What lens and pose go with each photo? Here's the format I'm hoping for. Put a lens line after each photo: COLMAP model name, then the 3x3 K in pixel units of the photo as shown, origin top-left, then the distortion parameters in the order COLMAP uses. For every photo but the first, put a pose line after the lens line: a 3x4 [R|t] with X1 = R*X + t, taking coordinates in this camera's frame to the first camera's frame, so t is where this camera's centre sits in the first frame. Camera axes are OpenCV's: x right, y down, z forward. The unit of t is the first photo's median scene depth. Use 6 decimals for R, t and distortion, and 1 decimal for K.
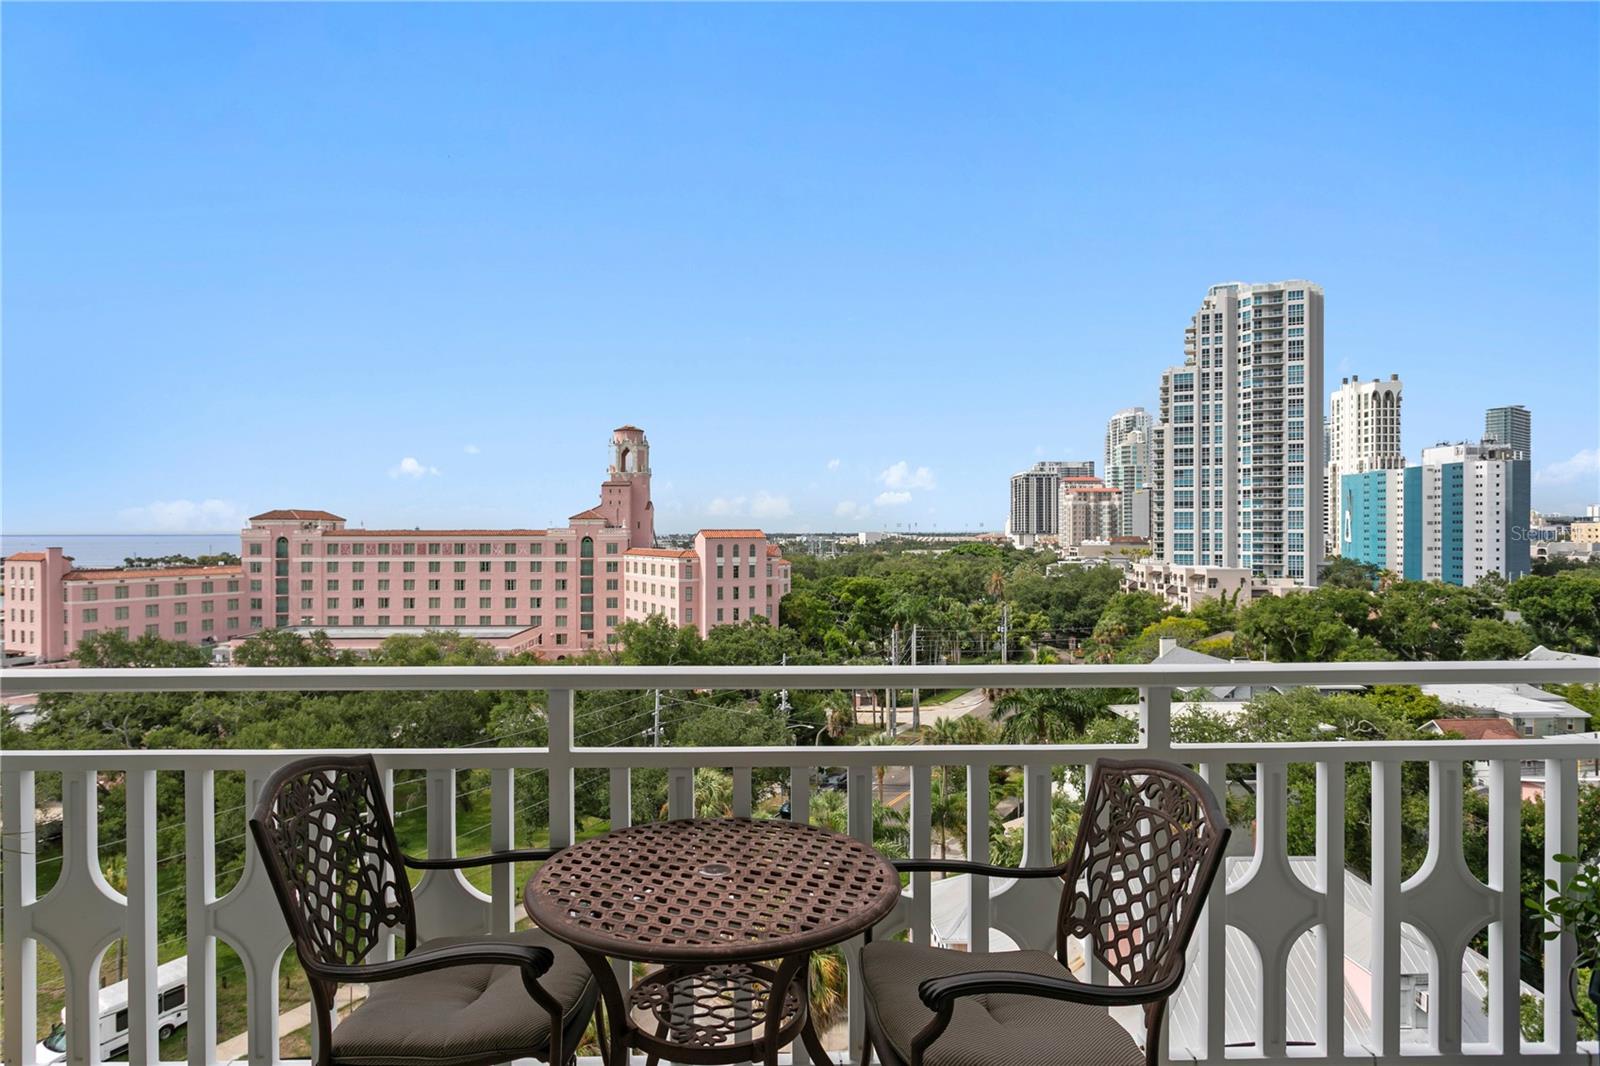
lens RADIAL K [[898.6, 0, 757.9], [0, 898.6, 532.8], [0, 0, 1]] dist [-0.014115, 0.003775]
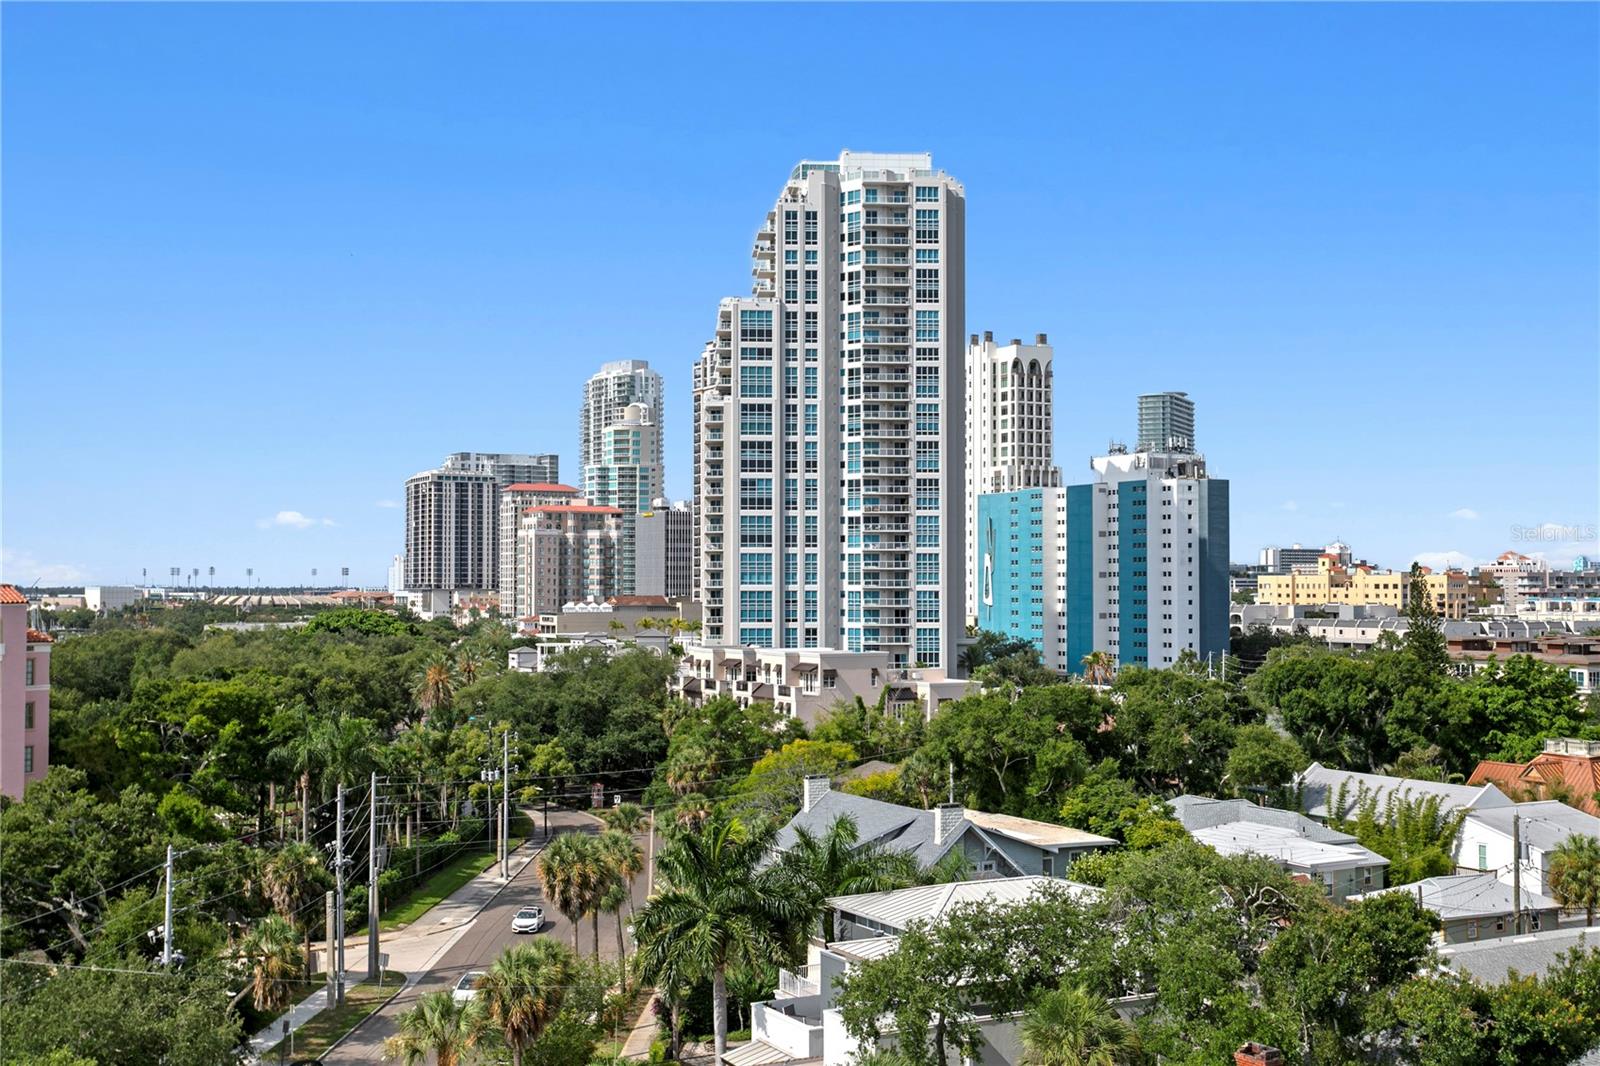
lens RADIAL K [[1772.0, 0, 766.4], [0, 1772.0, 534.2], [0, 0, 1]] dist [0.000094, 0.000000]
pose [[0.887764, 0.015340, 0.460043, -0.171377], [-0.001437, 0.999532, -0.030555, -0.005768], [-0.460296, 0.026465, 0.887371, 0.005126]]
